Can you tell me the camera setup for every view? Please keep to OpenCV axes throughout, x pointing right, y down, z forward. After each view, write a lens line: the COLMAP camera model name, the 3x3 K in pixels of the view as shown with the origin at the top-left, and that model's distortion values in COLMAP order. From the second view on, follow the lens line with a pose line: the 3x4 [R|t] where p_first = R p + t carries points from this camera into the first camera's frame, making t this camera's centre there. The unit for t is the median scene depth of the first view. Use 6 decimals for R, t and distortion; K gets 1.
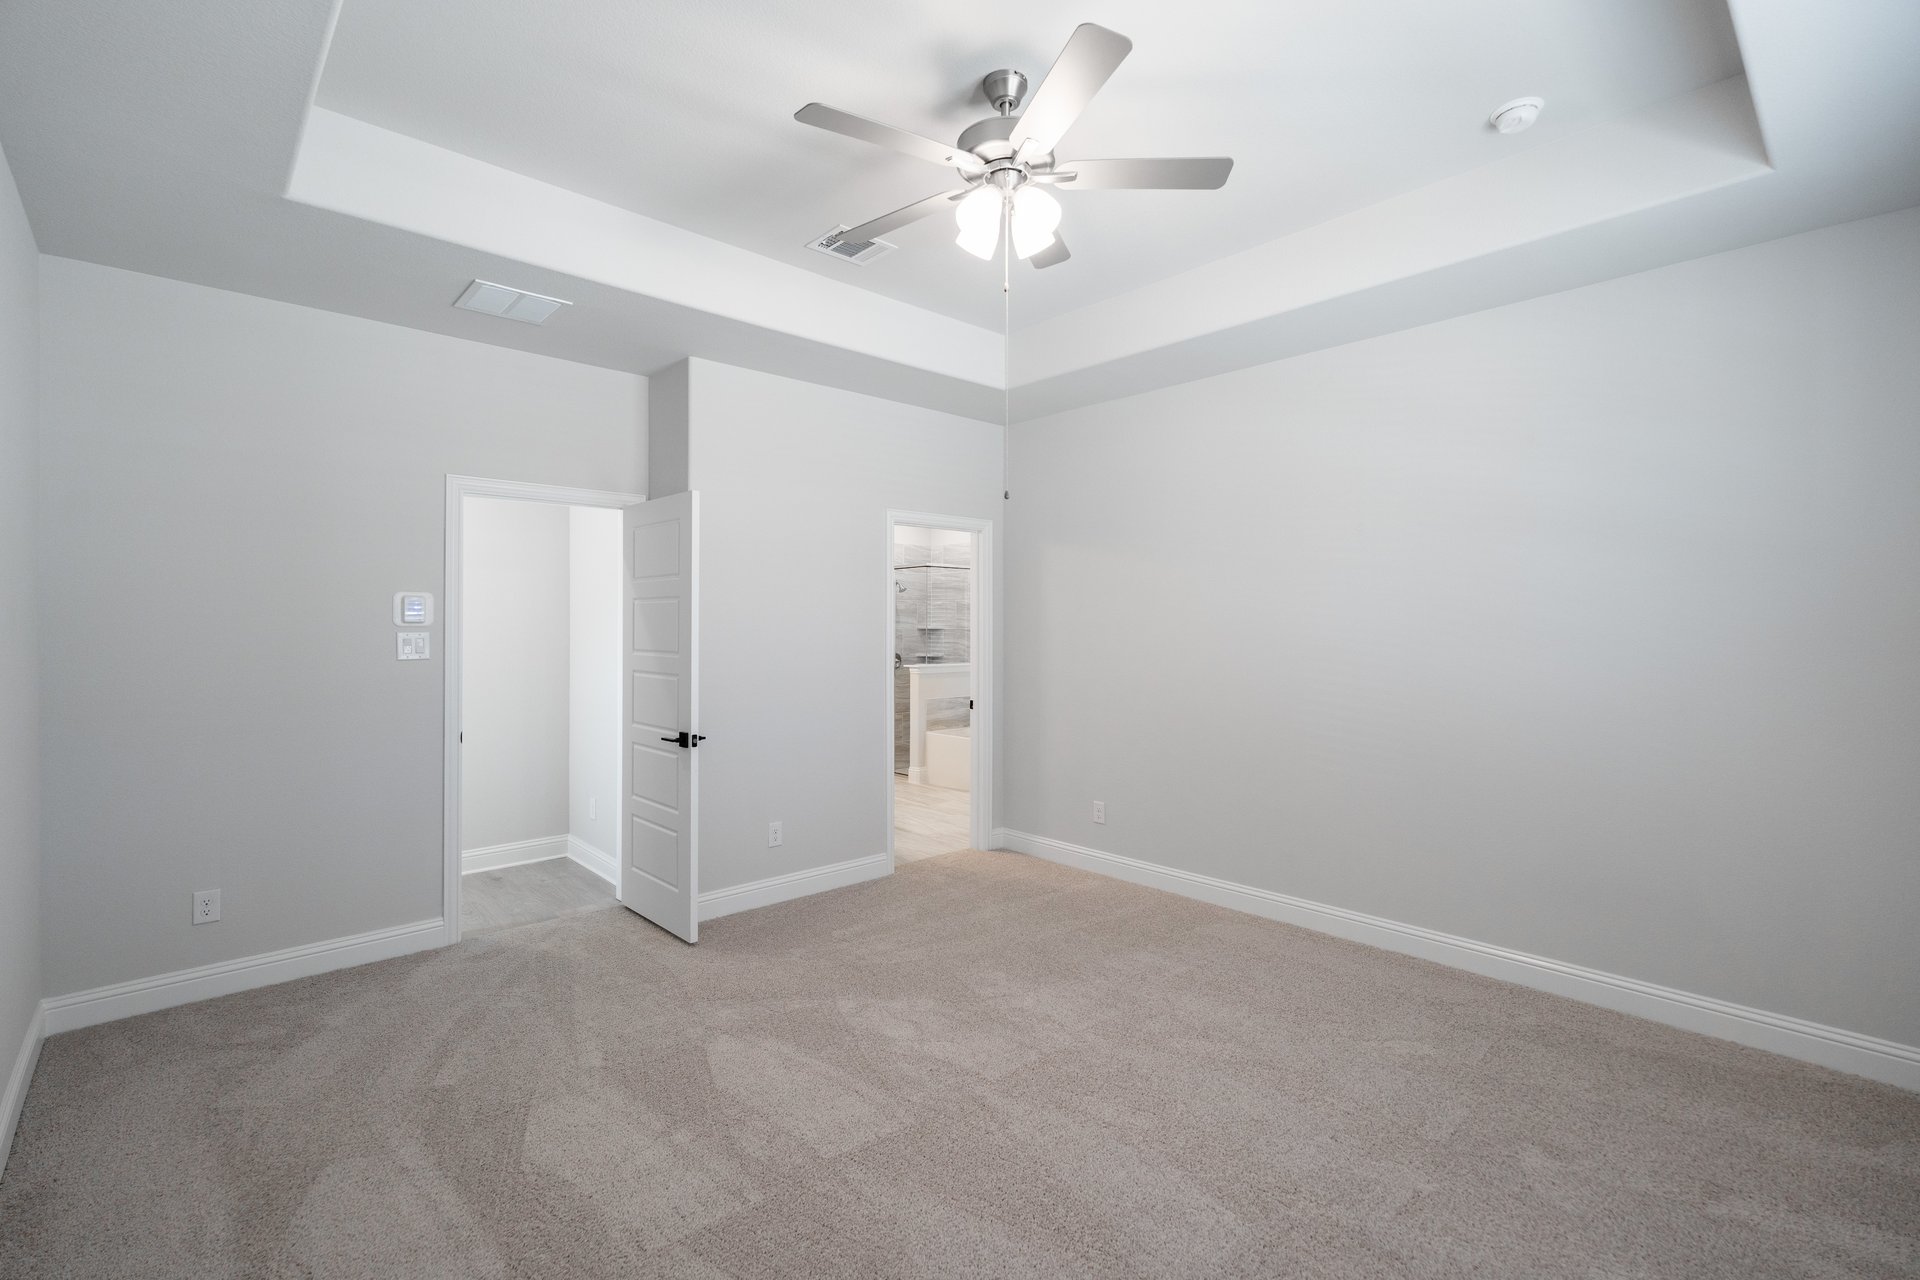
lens RADIAL K [[853.1, 0, 958.9], [0, 853.1, 631.4], [0, 0, 1]] dist [-0.003050, 0.000548]
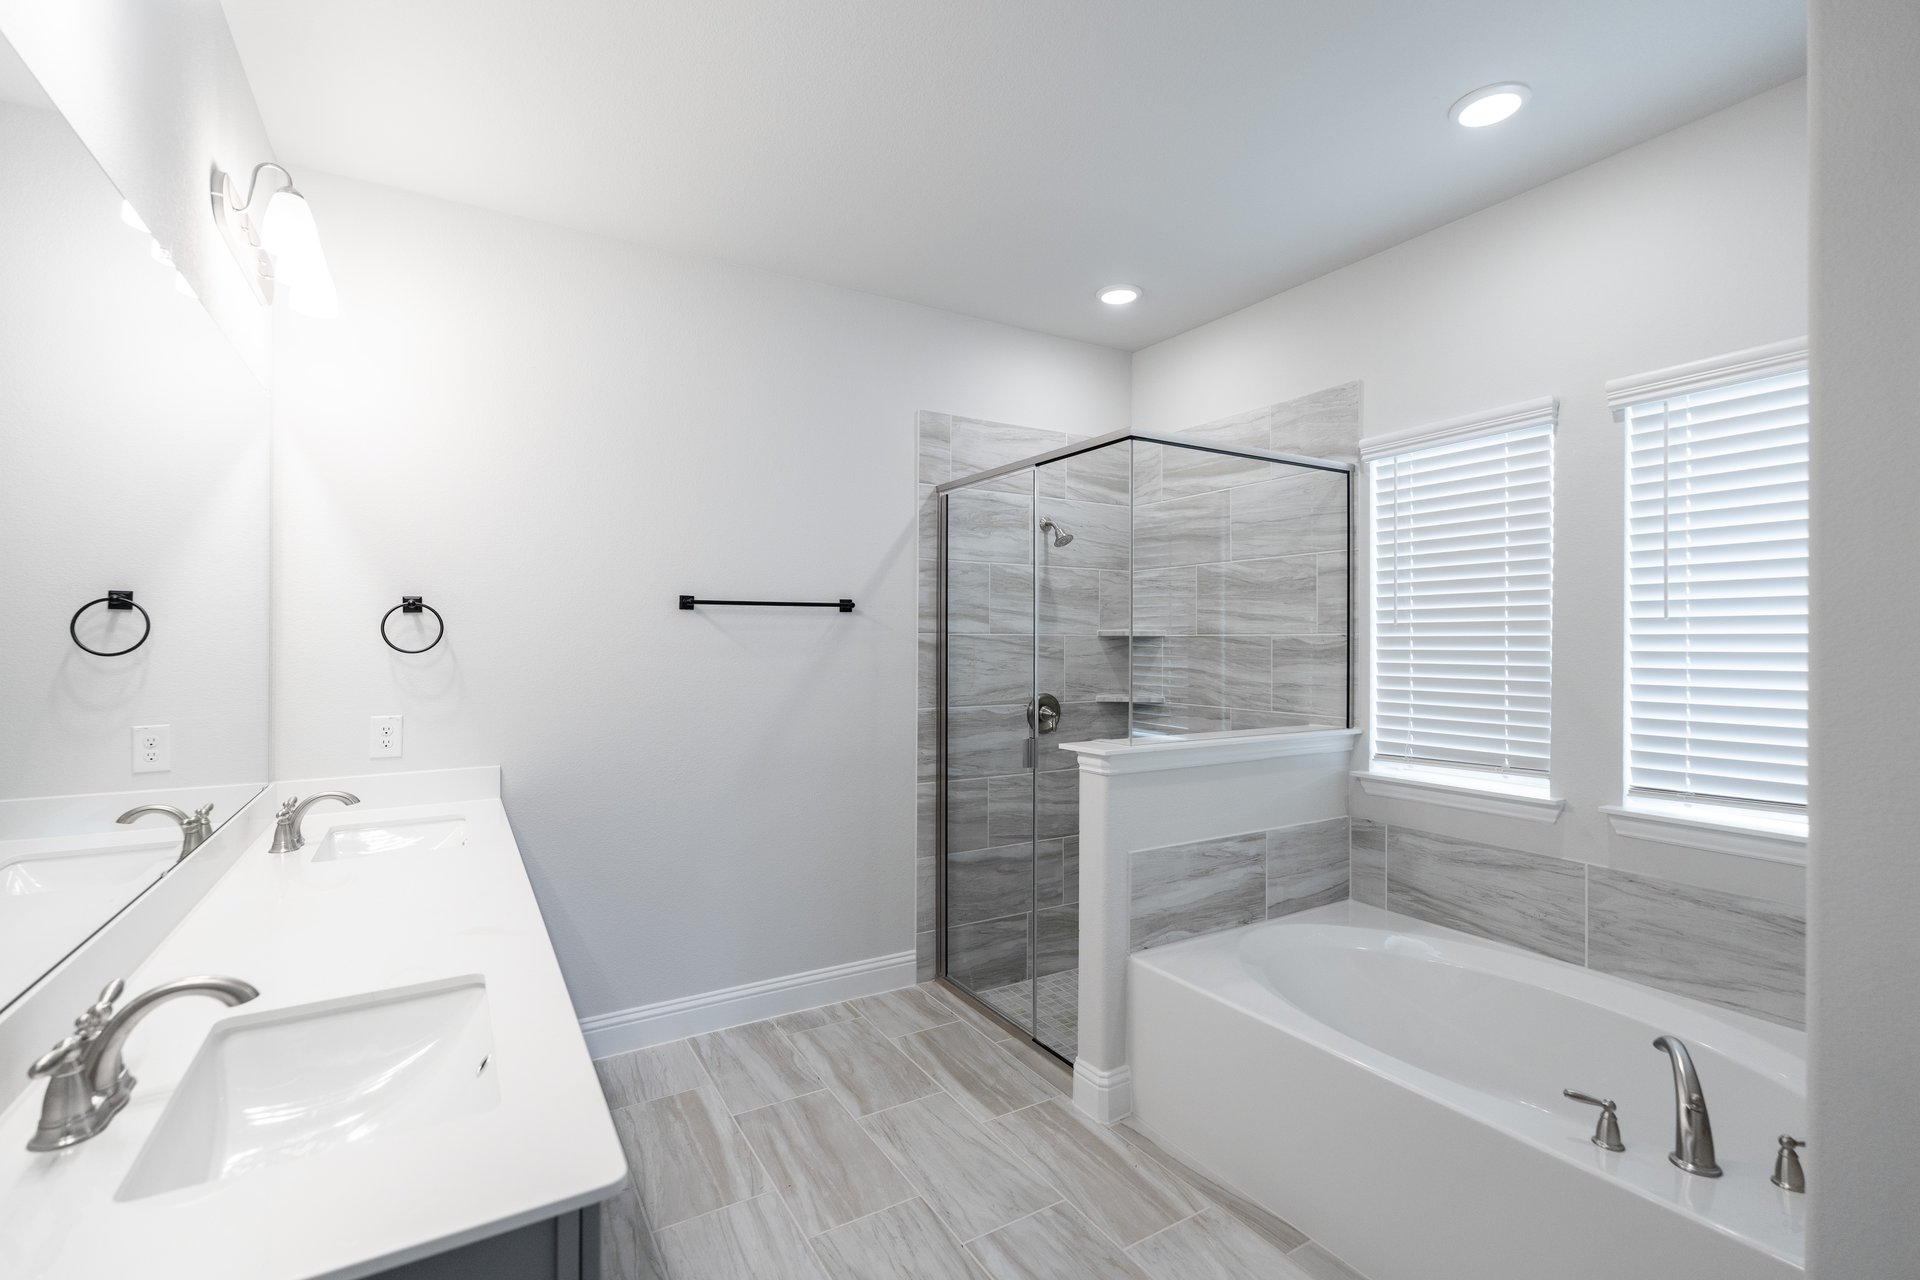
lens RADIAL K [[853.1, 0, 953.9], [0, 853.1, 641.6], [0, 0, 1]] dist [-0.003050, 0.000548]
pose [[0.978790, 0.008737, -0.204682, -0.037828], [-0.007715, 0.999953, 0.005792, -0.002332], [0.204723, -0.004090, 0.978811, 0.666503]]
